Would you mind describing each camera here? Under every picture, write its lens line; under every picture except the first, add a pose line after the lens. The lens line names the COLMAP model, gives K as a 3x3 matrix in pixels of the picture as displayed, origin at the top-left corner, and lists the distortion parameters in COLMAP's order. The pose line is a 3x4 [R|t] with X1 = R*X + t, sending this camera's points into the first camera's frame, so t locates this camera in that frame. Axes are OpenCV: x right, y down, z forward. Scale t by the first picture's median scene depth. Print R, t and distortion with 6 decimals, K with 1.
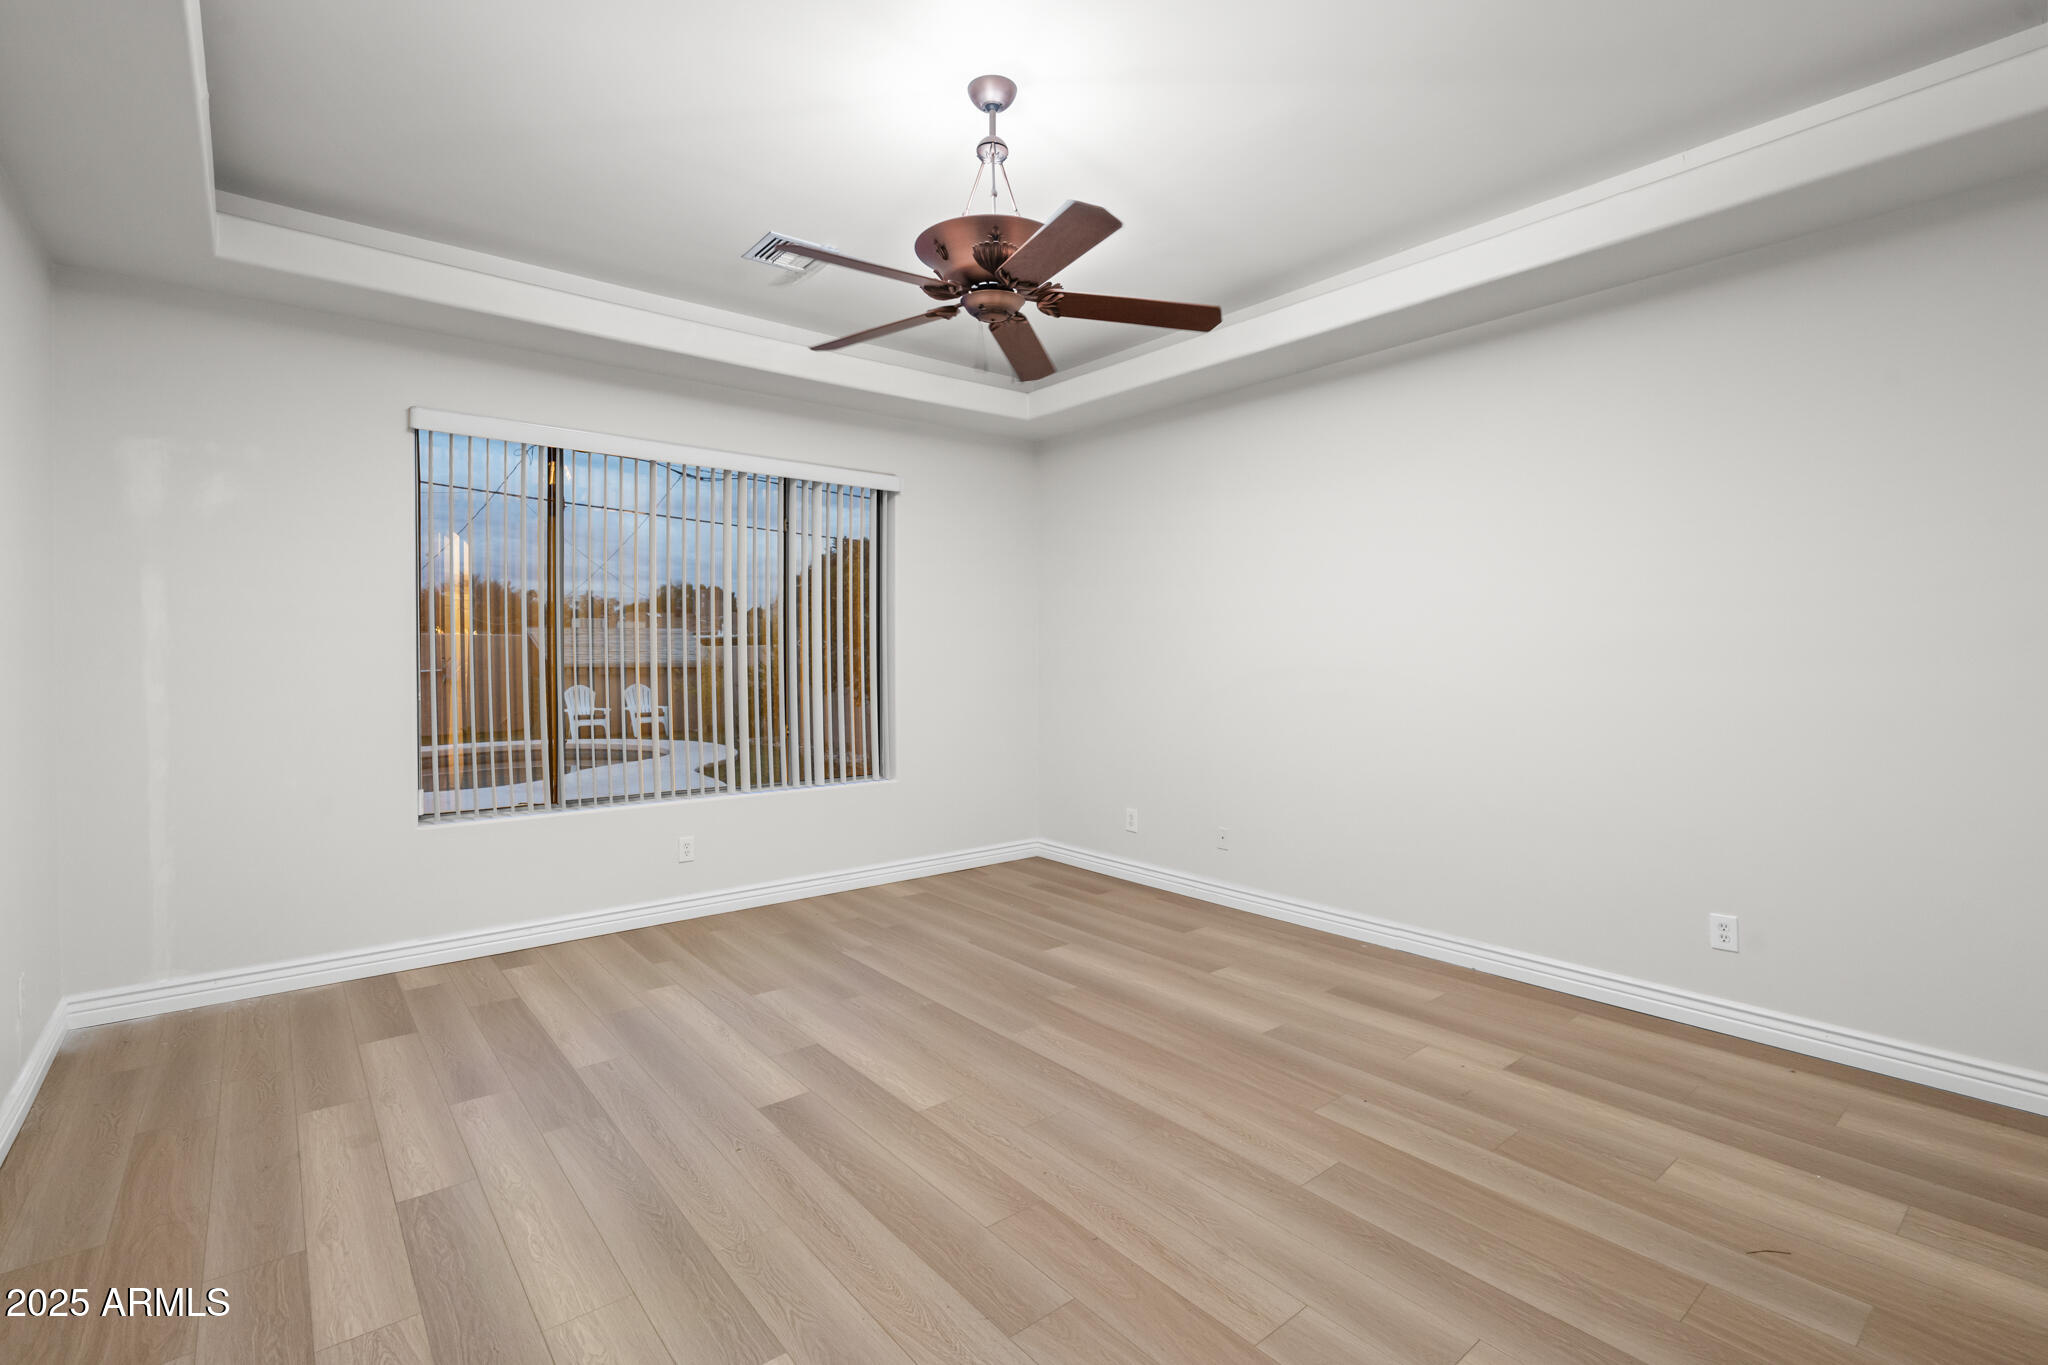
lens RADIAL K [[932.8, 0, 1018.9], [0, 932.8, 677.4], [0, 0, 1]] dist [-0.002297, 0.000406]
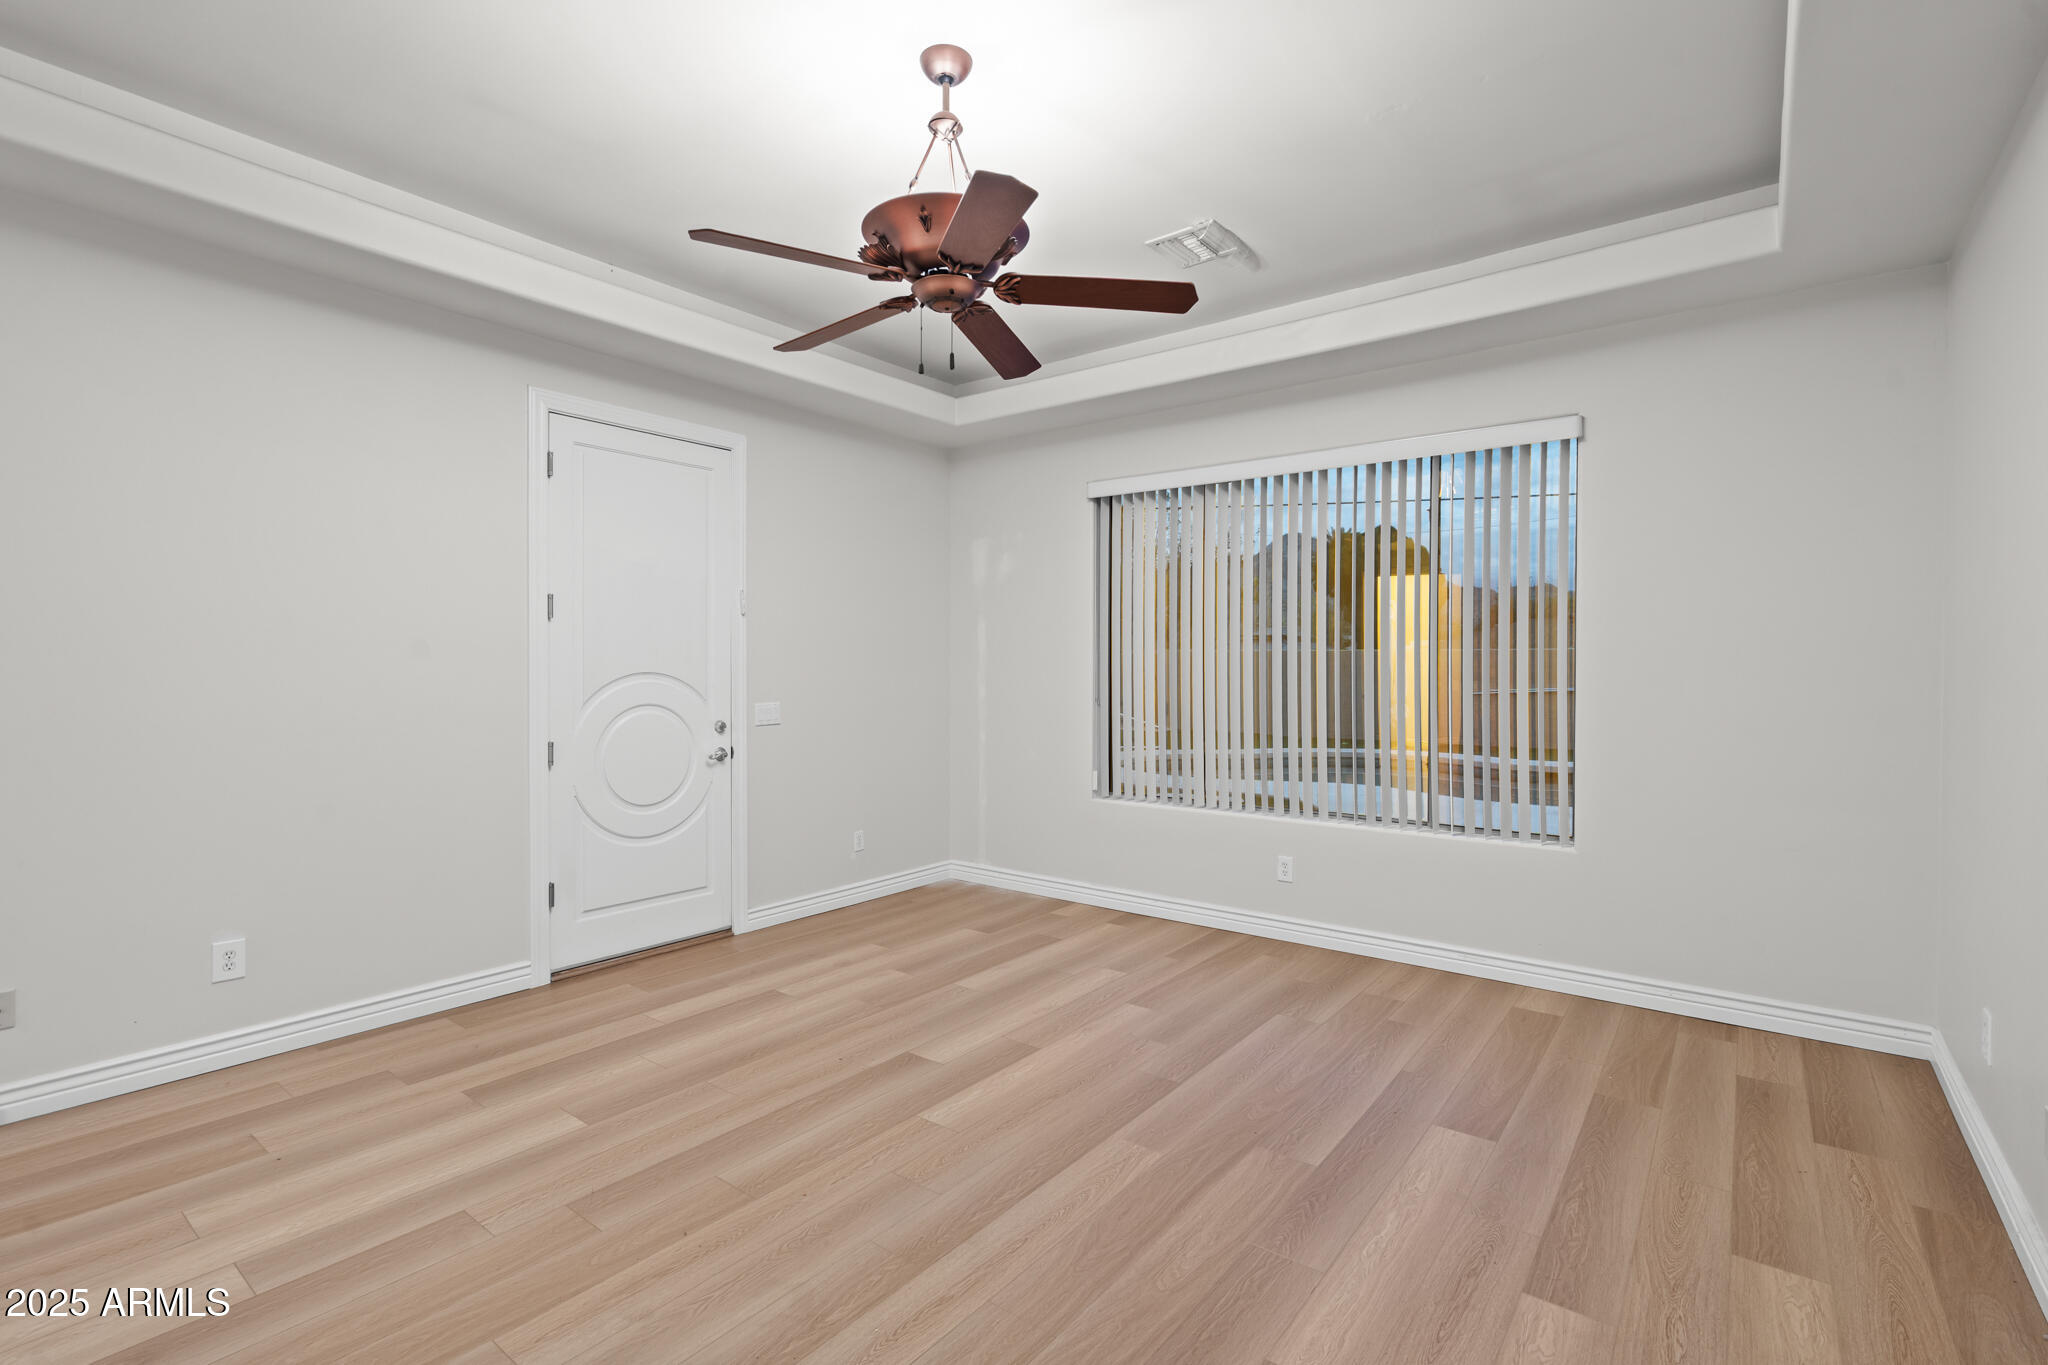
lens RADIAL K [[932.8, 0, 1016.3], [0, 932.8, 672.2], [0, 0, 1]] dist [-0.002297, 0.000406]
pose [[0.221866, 0.003293, -0.975072, 0.641385], [-0.025133, 0.999681, -0.002342, -0.013001], [0.974753, 0.025026, 0.221878, 0.612890]]
